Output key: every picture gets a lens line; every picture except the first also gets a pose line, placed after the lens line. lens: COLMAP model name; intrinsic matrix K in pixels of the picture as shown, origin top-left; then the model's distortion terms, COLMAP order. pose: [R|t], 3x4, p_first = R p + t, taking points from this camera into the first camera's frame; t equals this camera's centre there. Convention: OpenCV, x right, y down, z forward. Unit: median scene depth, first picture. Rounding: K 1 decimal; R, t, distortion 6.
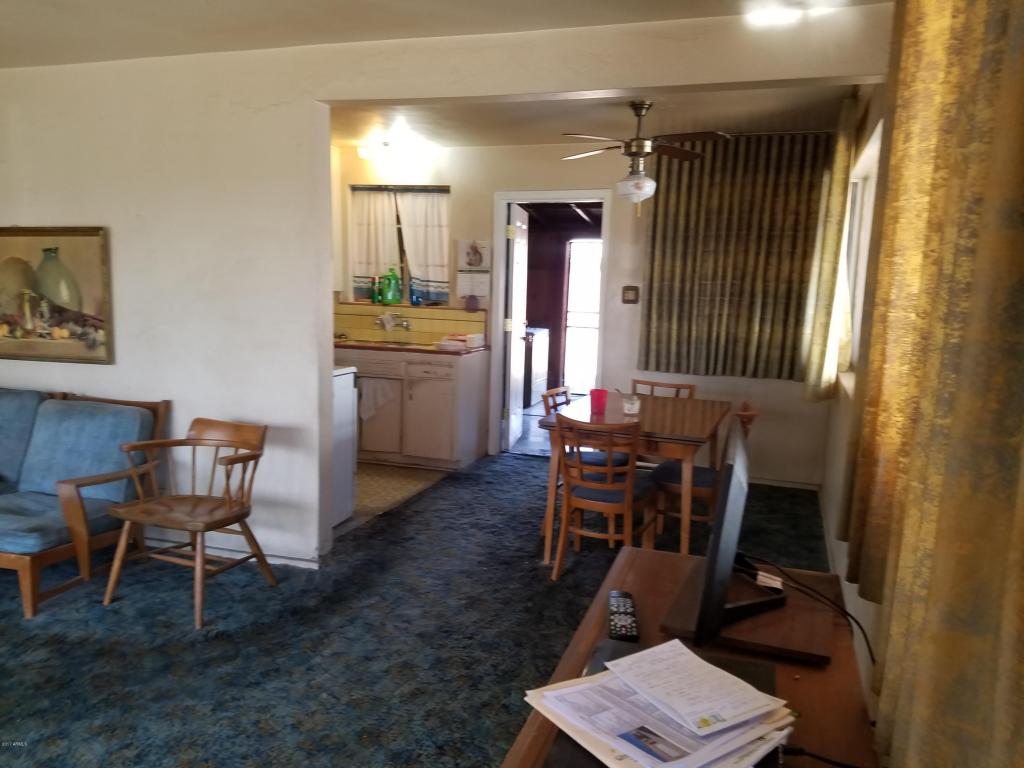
lens RADIAL K [[784.4, 0, 516.2], [0, 784.4, 377.2], [0, 0, 1]] dist [0.137513, -0.190214]
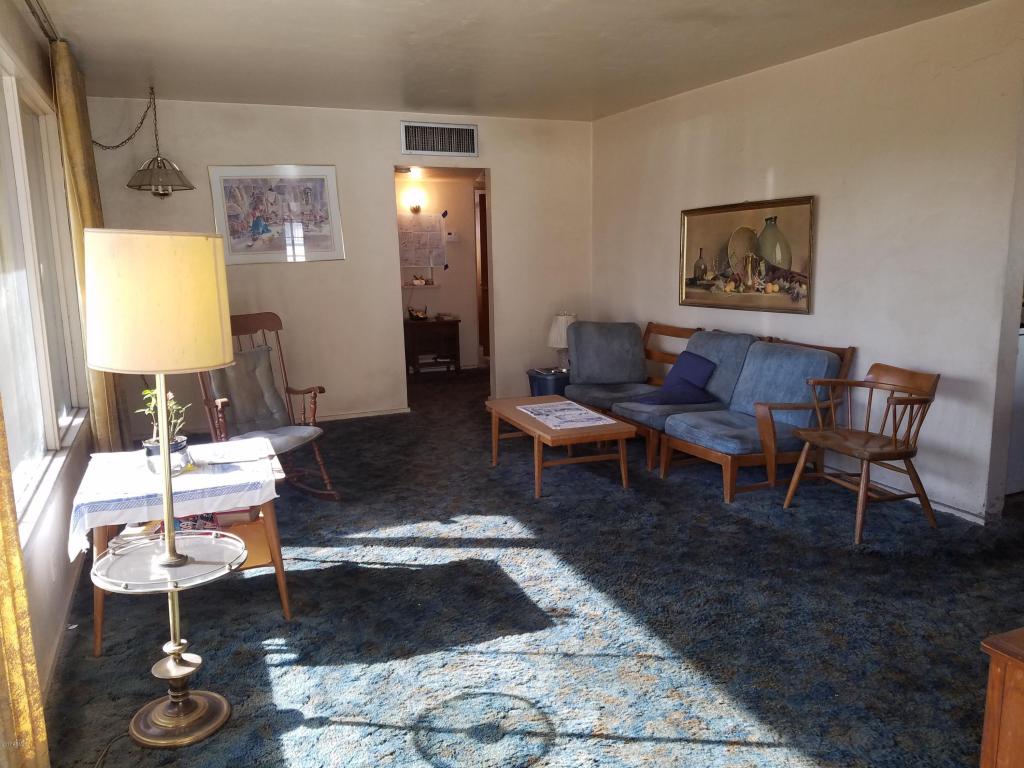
lens RADIAL K [[784.4, 0, 507.6], [0, 784.4, 381.6], [0, 0, 1]] dist [0.137513, -0.190214]
pose [[0.654702, 0.090435, -0.750457, 0.086395], [-0.055457, 0.995888, 0.071629, 0.021794], [0.753850, -0.005277, 0.657026, -0.094045]]
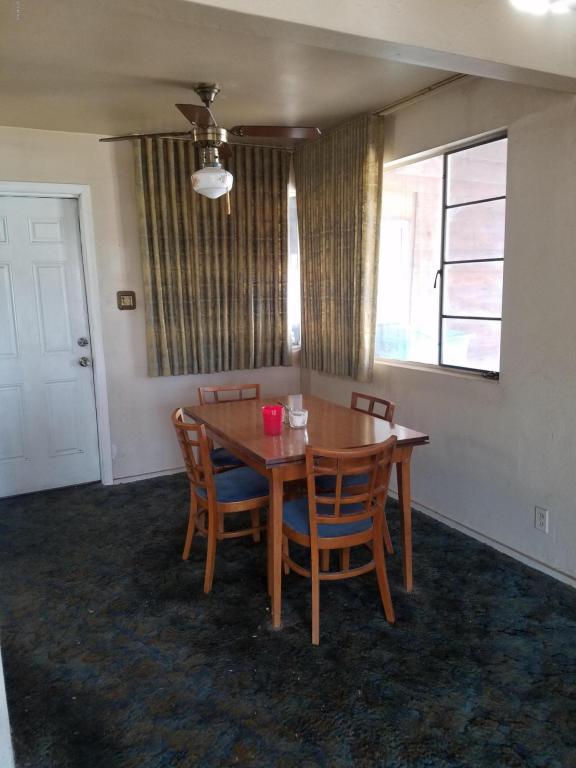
lens RADIAL K [[588.3, 0, 275.7], [0, 588.3, 377.4], [0, 0, 1]] dist [0.137513, -0.190214]
pose [[0.694508, -0.154104, 0.702788, -0.343242], [0.128188, 0.987667, 0.089893, -0.075291], [-0.707974, 0.027657, 0.705697, 0.511831]]
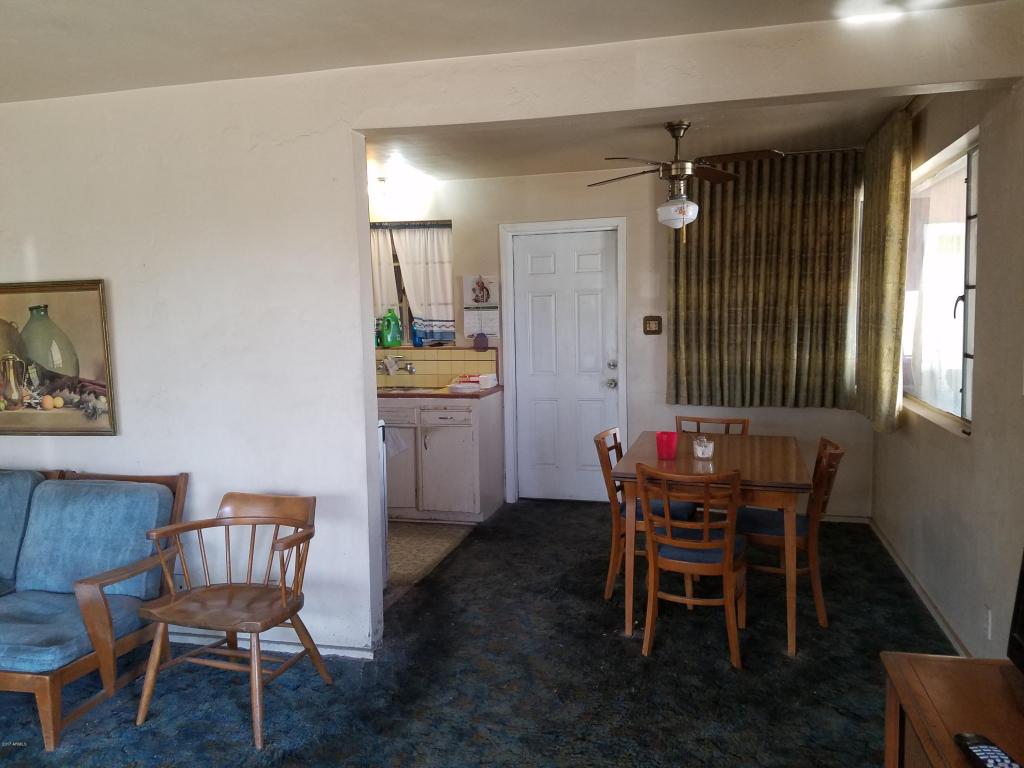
lens RADIAL K [[784.4, 0, 510.3], [0, 784.4, 376.8], [0, 0, 1]] dist [0.137513, -0.190214]
pose [[0.996726, -0.050640, 0.063033, -0.123222], [0.053030, 0.997913, -0.036833, -0.023747], [-0.061036, 0.040055, 0.997332, 0.093168]]
